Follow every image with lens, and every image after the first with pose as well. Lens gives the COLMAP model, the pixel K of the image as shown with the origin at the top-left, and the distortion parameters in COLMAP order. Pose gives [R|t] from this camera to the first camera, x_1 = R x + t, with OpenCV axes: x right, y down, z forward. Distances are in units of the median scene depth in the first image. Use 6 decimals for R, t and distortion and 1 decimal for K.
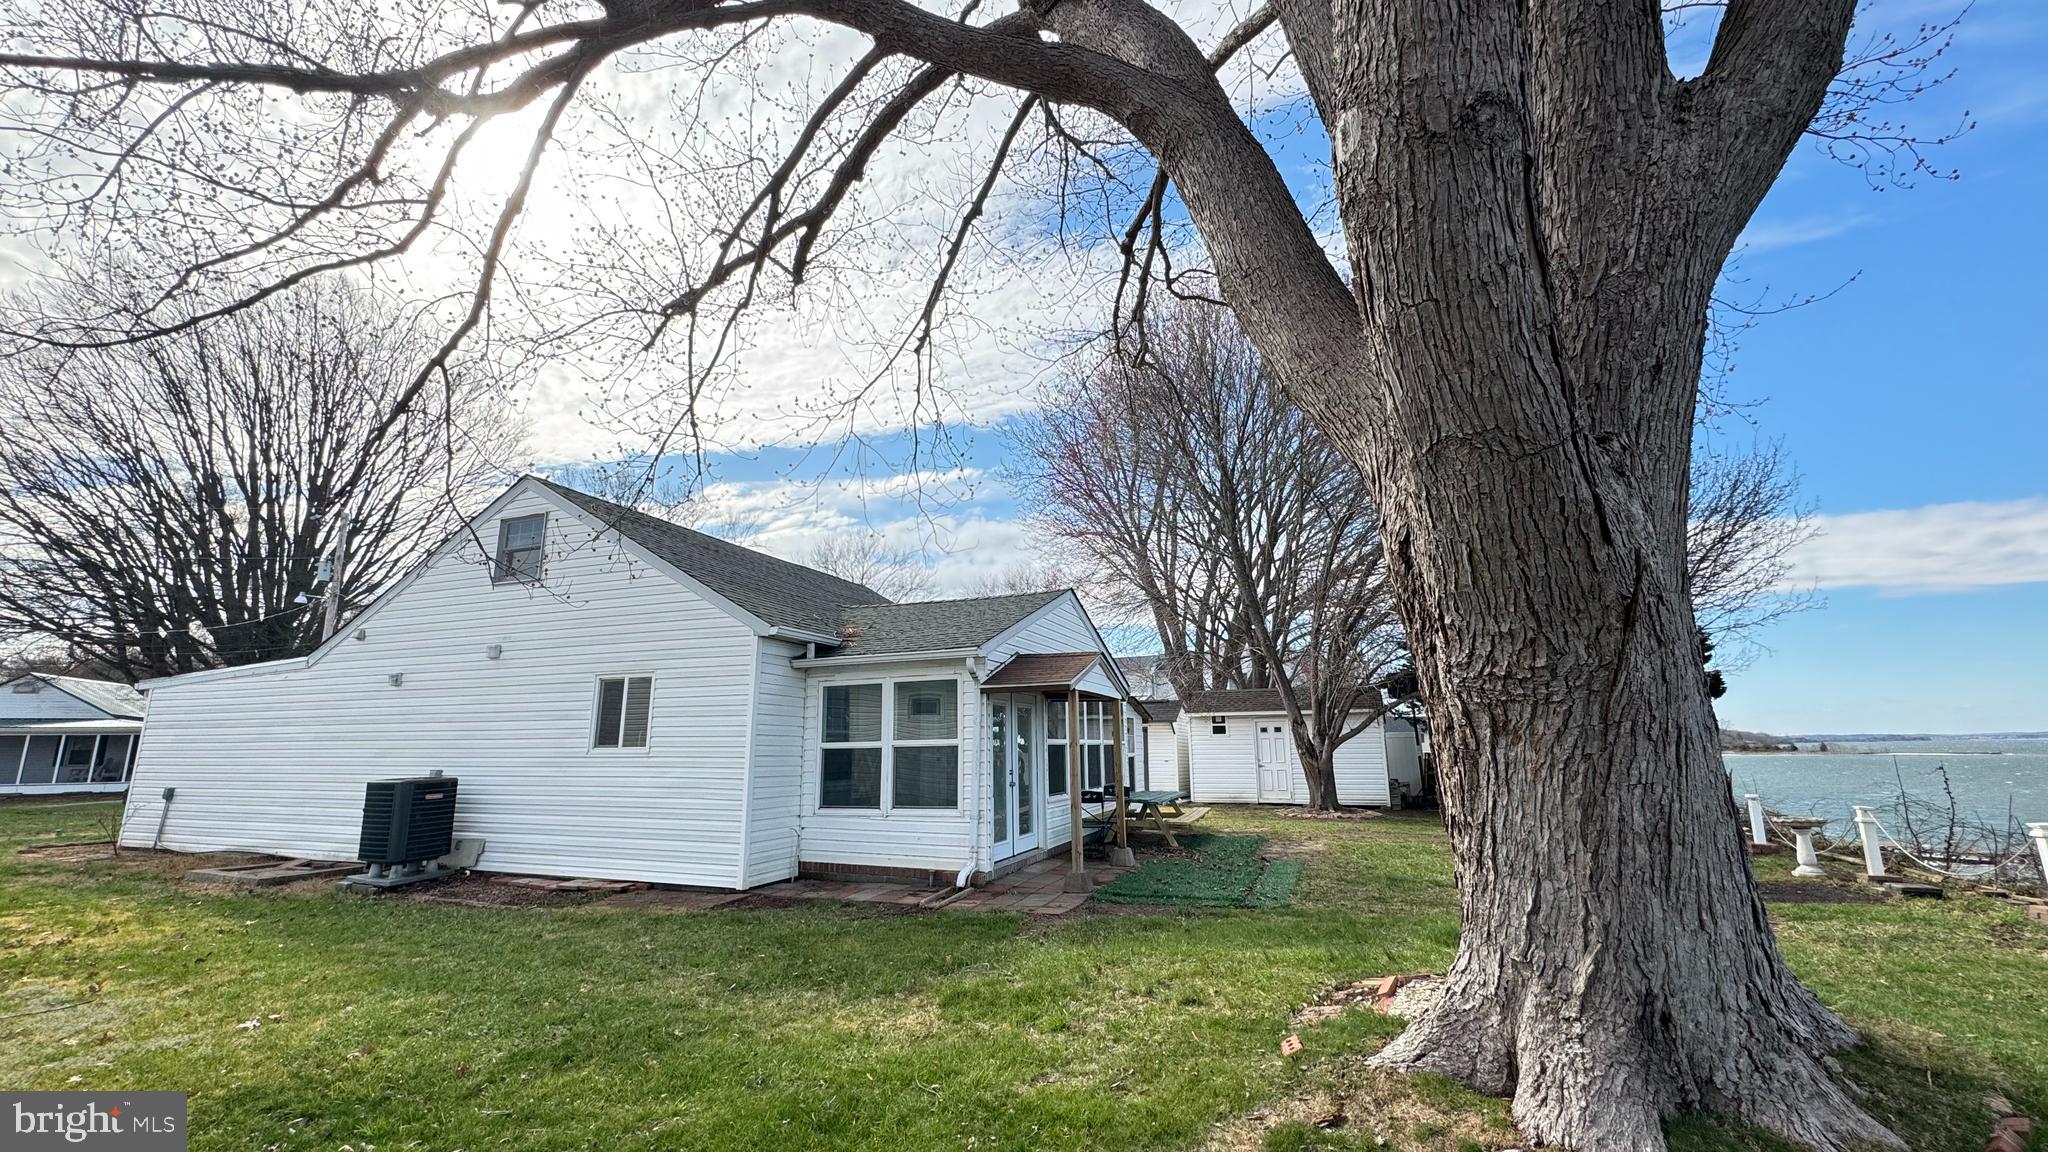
lens RADIAL K [[809.6, 0, 1024.0], [0, 809.6, 576.0], [0, 0, 1]] dist [-0.000429, -0.000245]
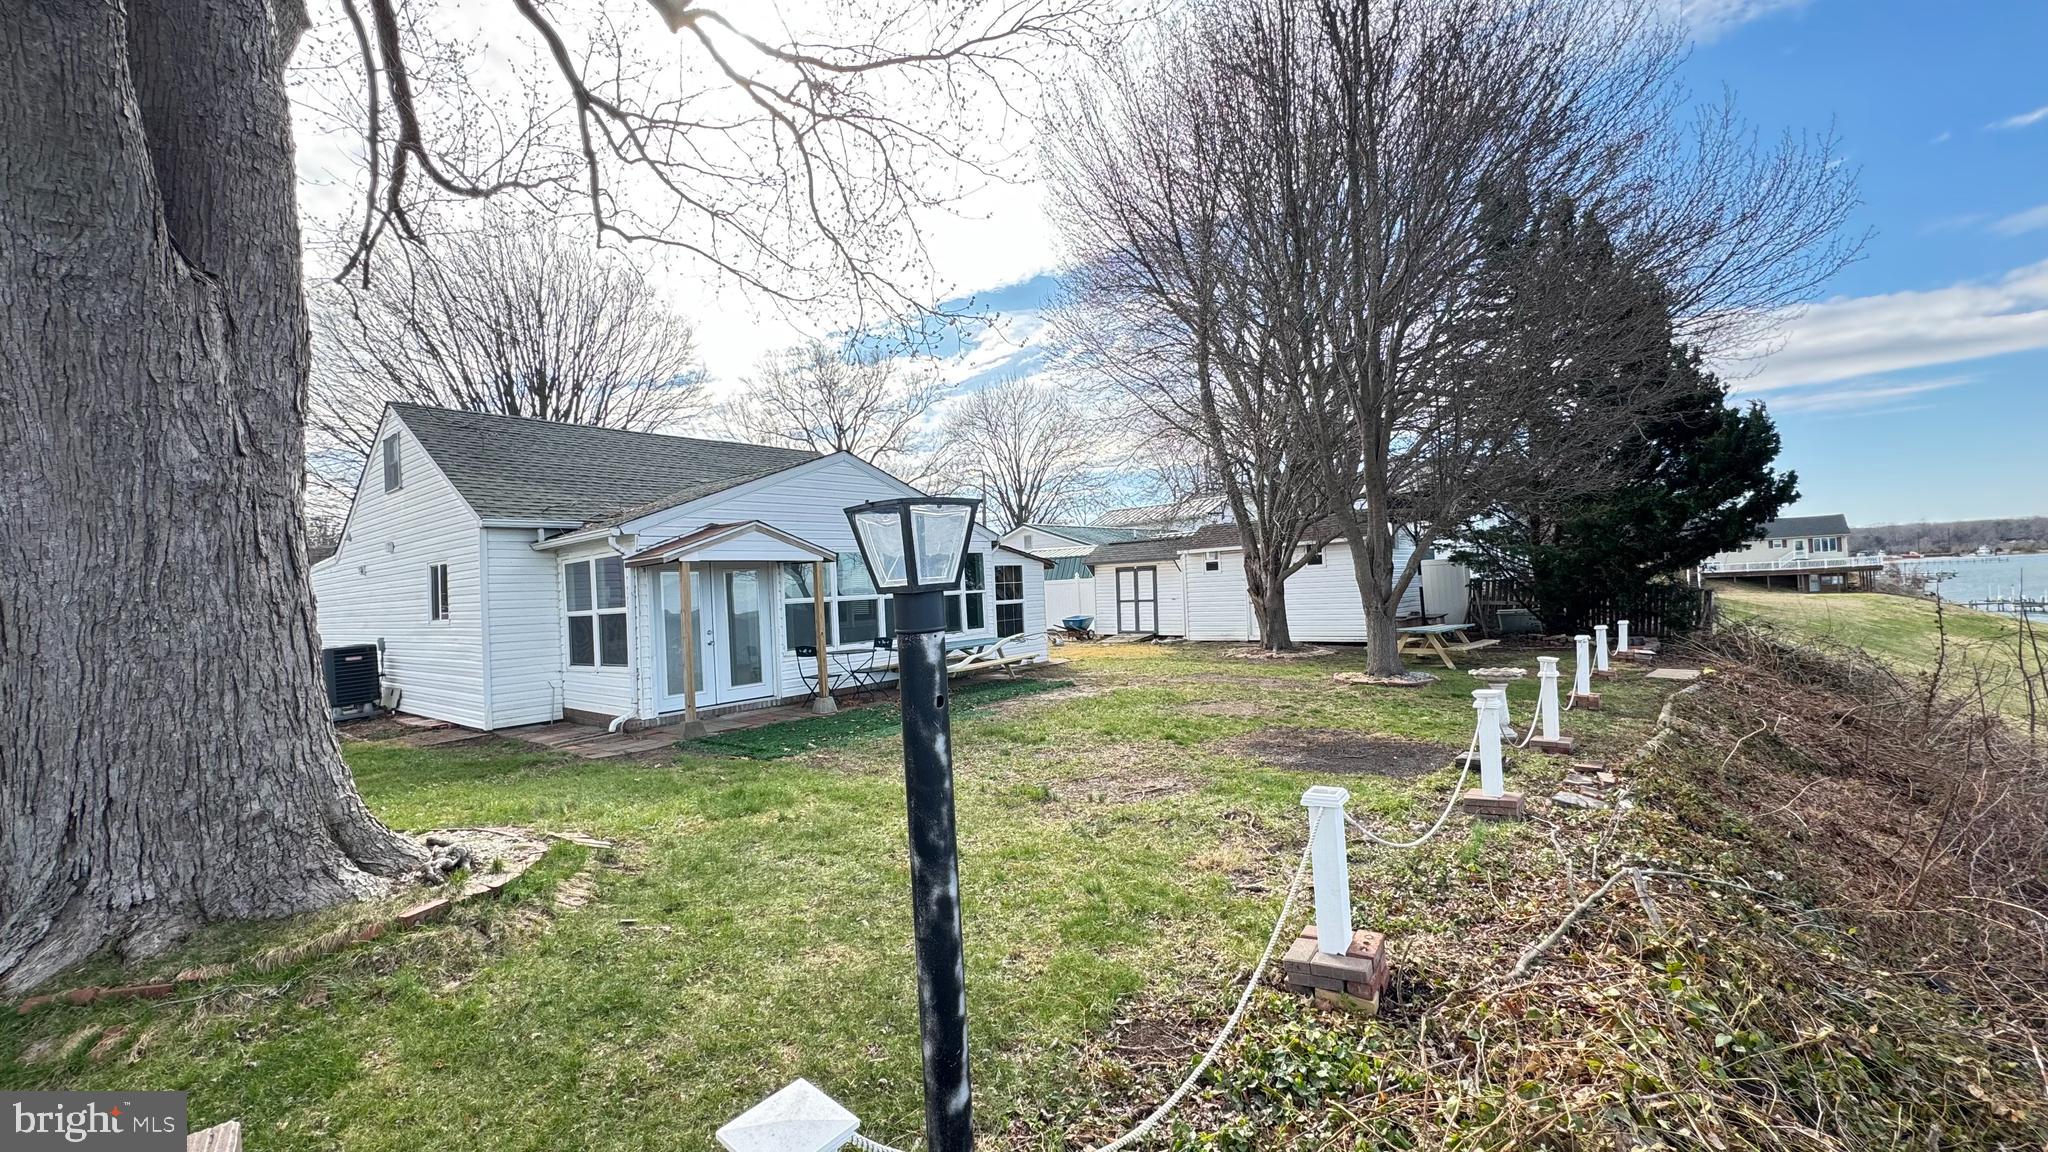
lens RADIAL K [[809.6, 0, 1024.0], [0, 809.6, 576.0], [0, 0, 1]] dist [-0.000429, -0.000245]
pose [[0.948152, -0.040656, -0.315205, 0.757462], [0.103691, 0.977085, 0.185882, 0.004691], [0.300425, -0.208929, 0.930641, 0.112297]]
